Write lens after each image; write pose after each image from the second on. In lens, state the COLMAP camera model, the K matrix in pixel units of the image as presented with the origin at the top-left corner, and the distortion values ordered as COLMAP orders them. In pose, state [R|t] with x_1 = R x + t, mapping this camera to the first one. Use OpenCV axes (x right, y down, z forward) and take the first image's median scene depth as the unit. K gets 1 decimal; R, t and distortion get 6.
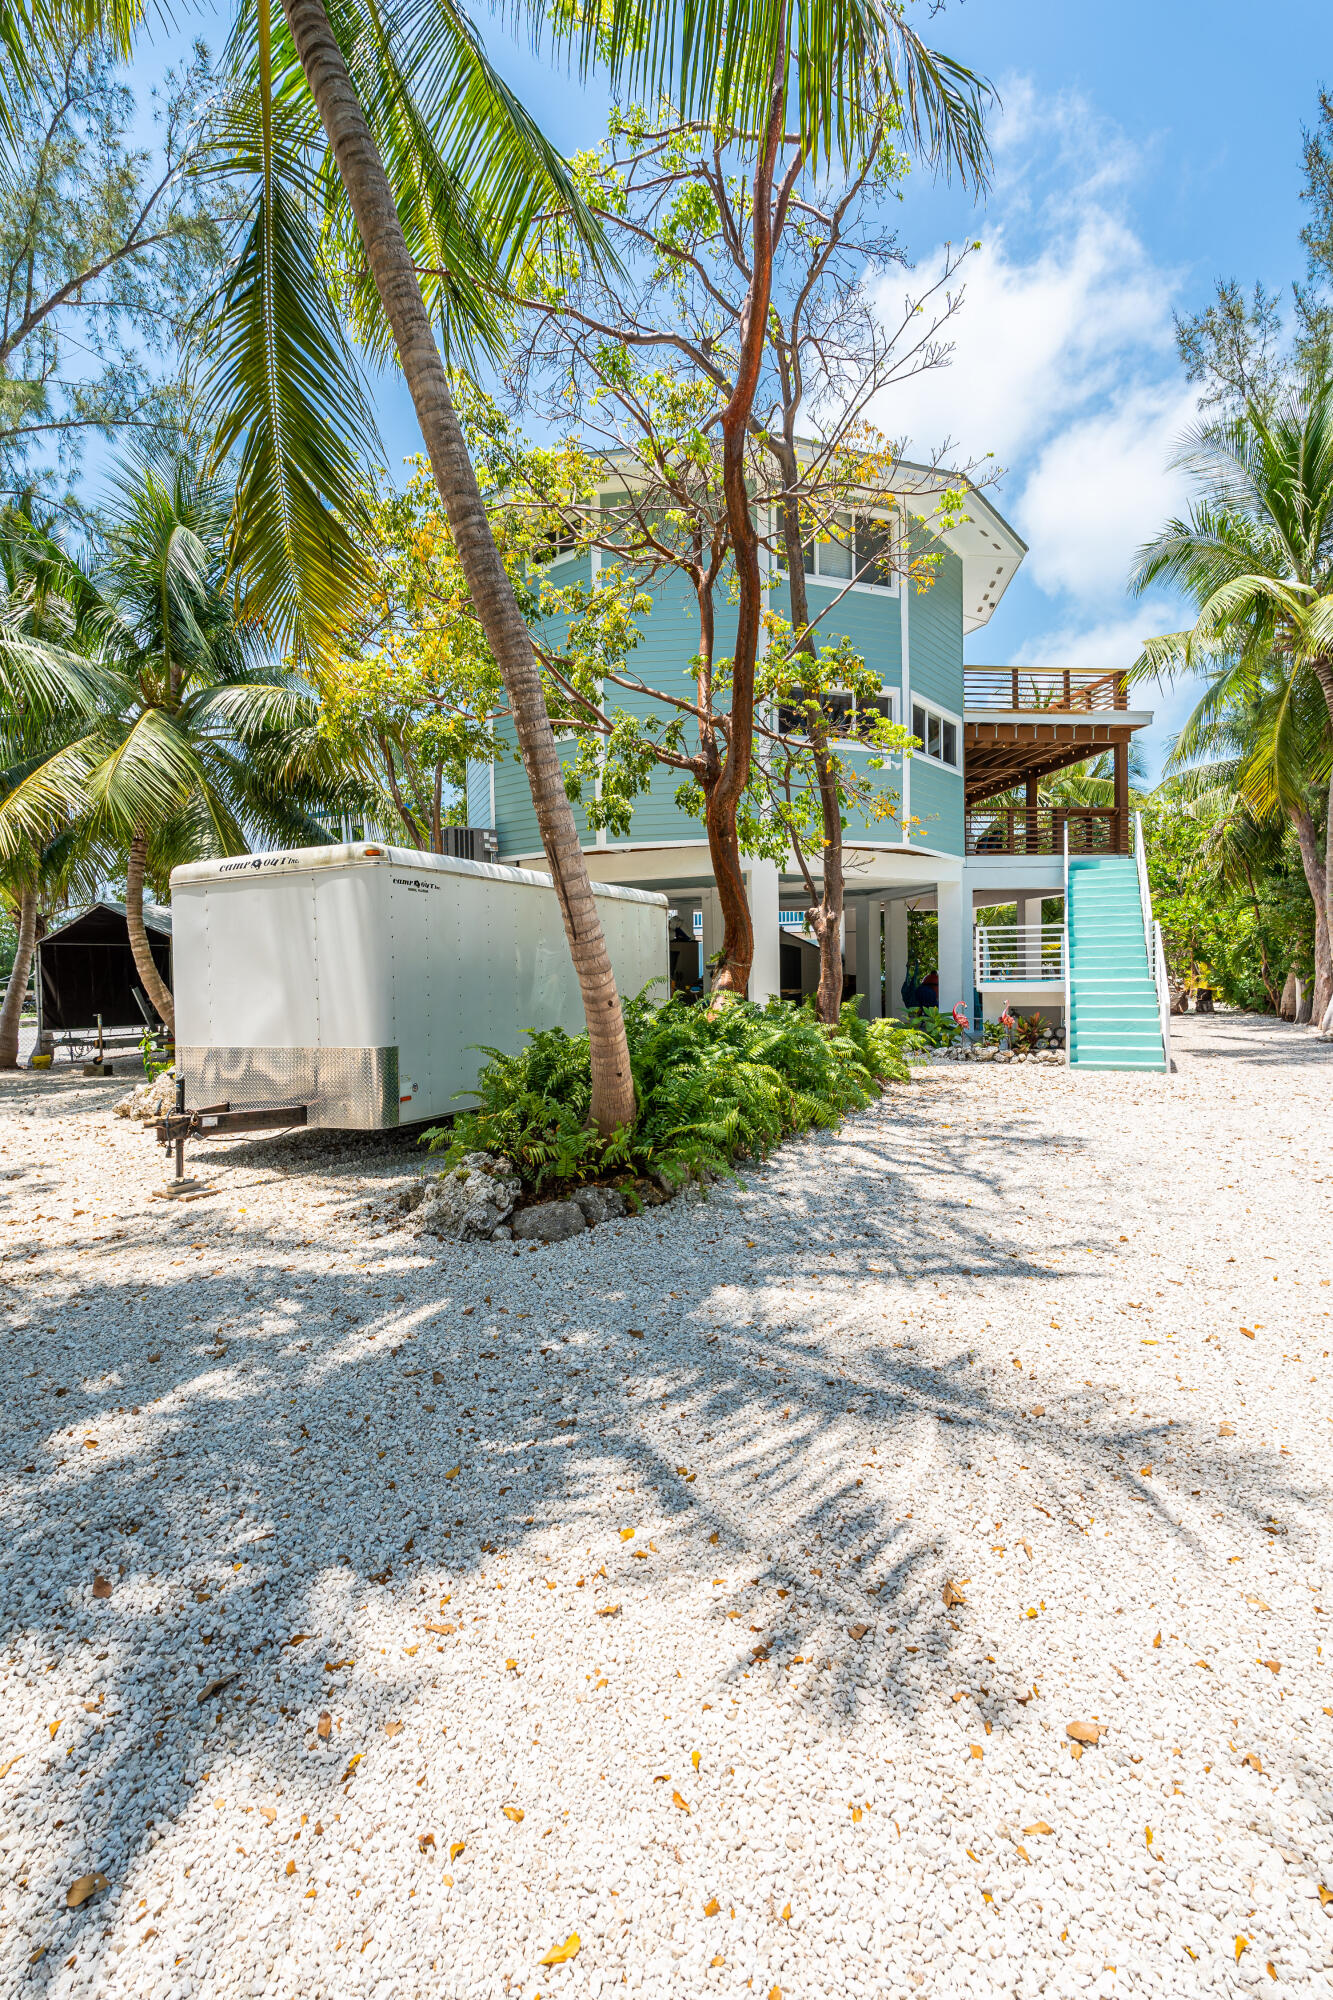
lens RADIAL K [[892.9, 0, 660.2], [0, 892.9, 993.5], [0, 0, 1]] dist [-0.002112, -0.000090]
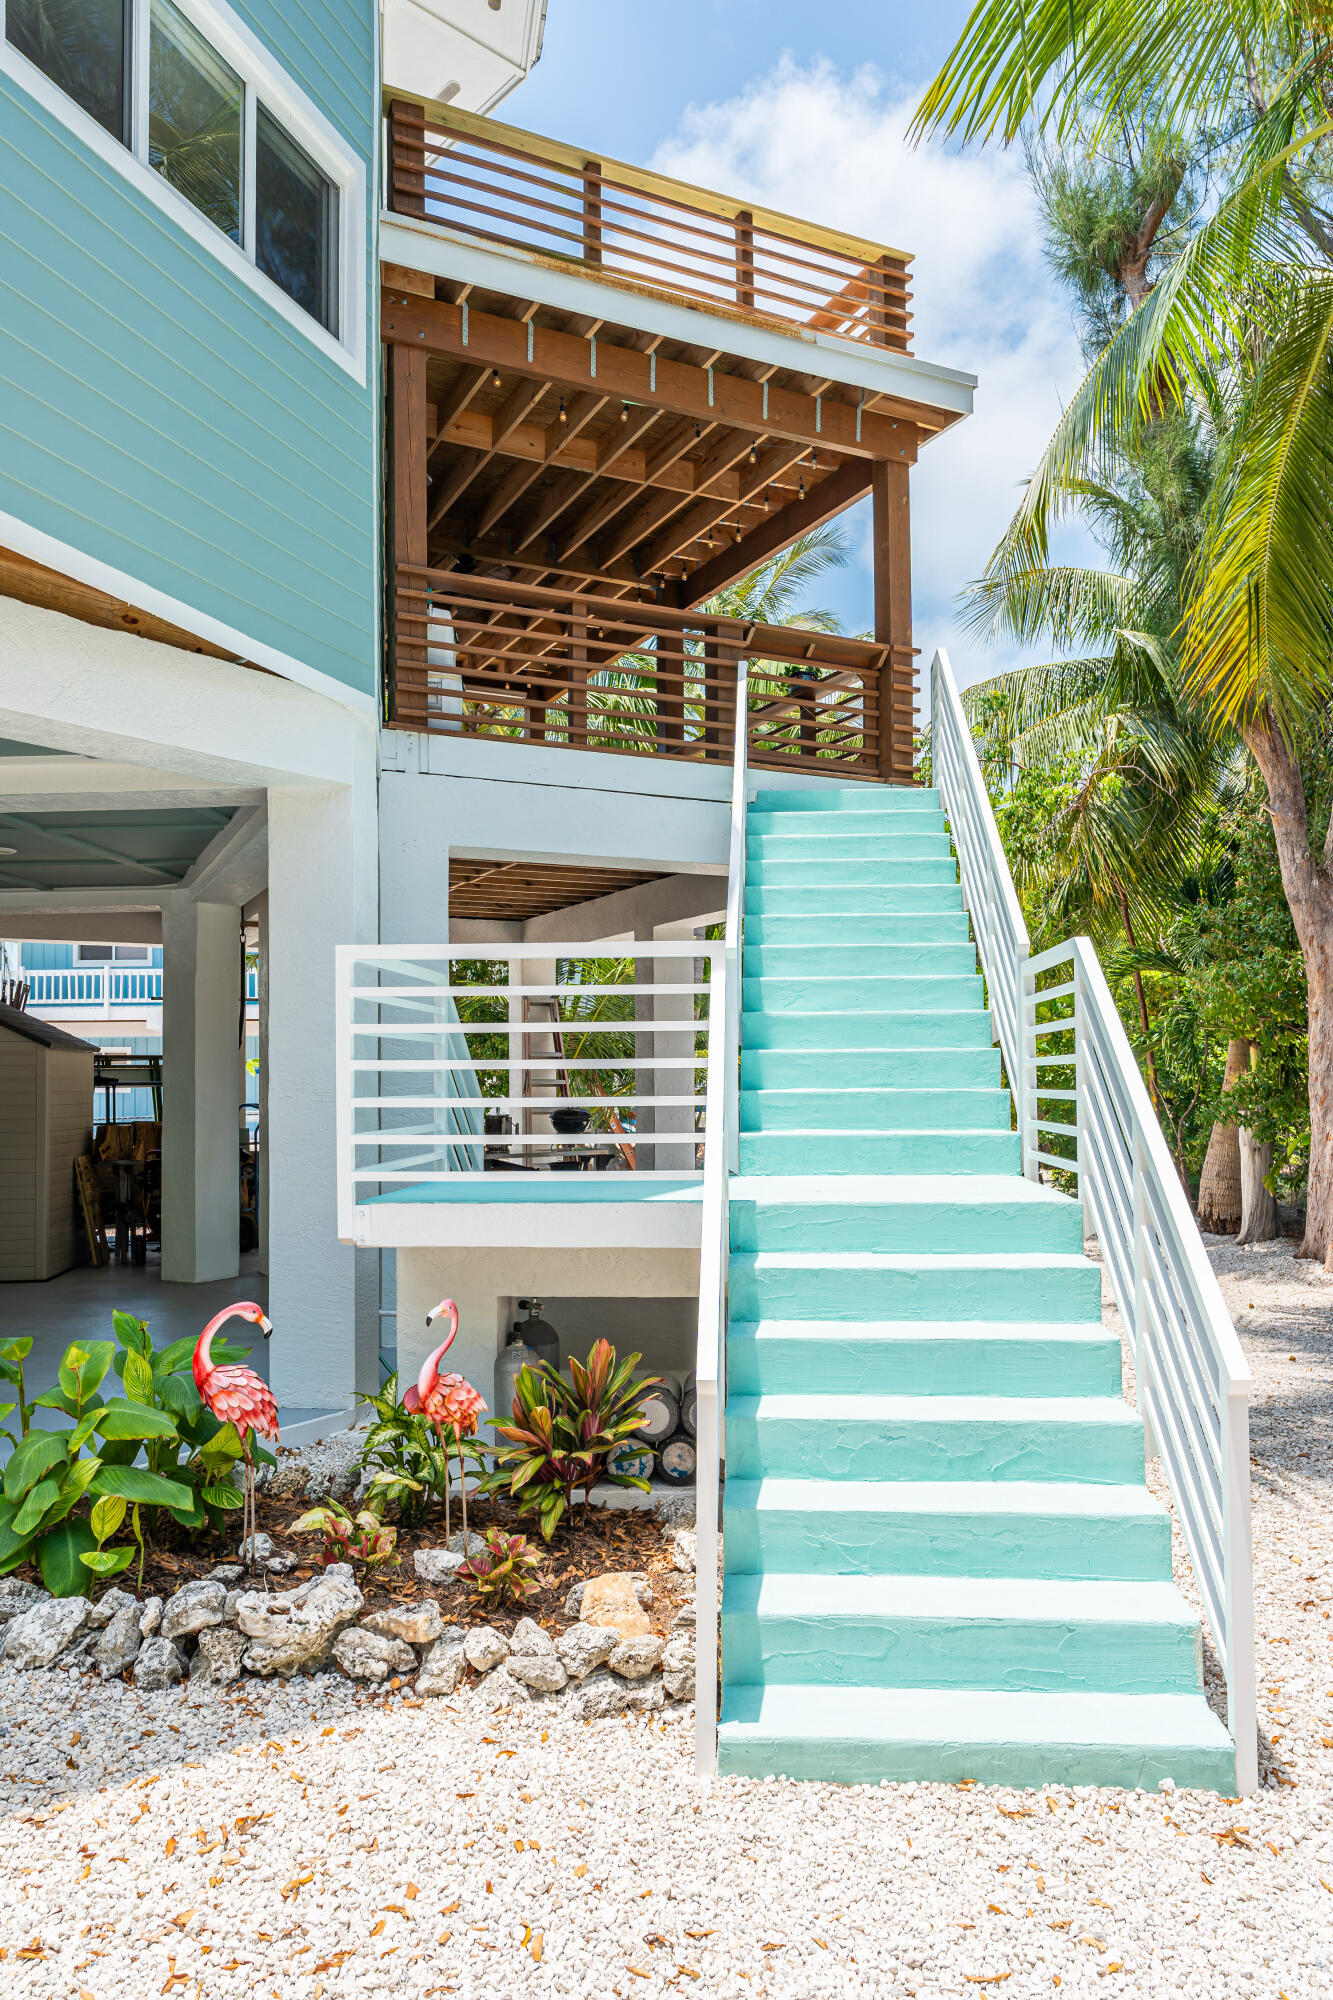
lens RADIAL K [[1396.7, 0, 667.1], [0, 1396.7, 1003.1], [0, 0, 1]] dist [0.005781, 0.000644]
pose [[0.939519, 0.035954, 0.340605, 0.266484], [-0.005246, 0.995869, -0.090654, -0.024942], [-0.342457, 0.083384, 0.935826, 0.558562]]
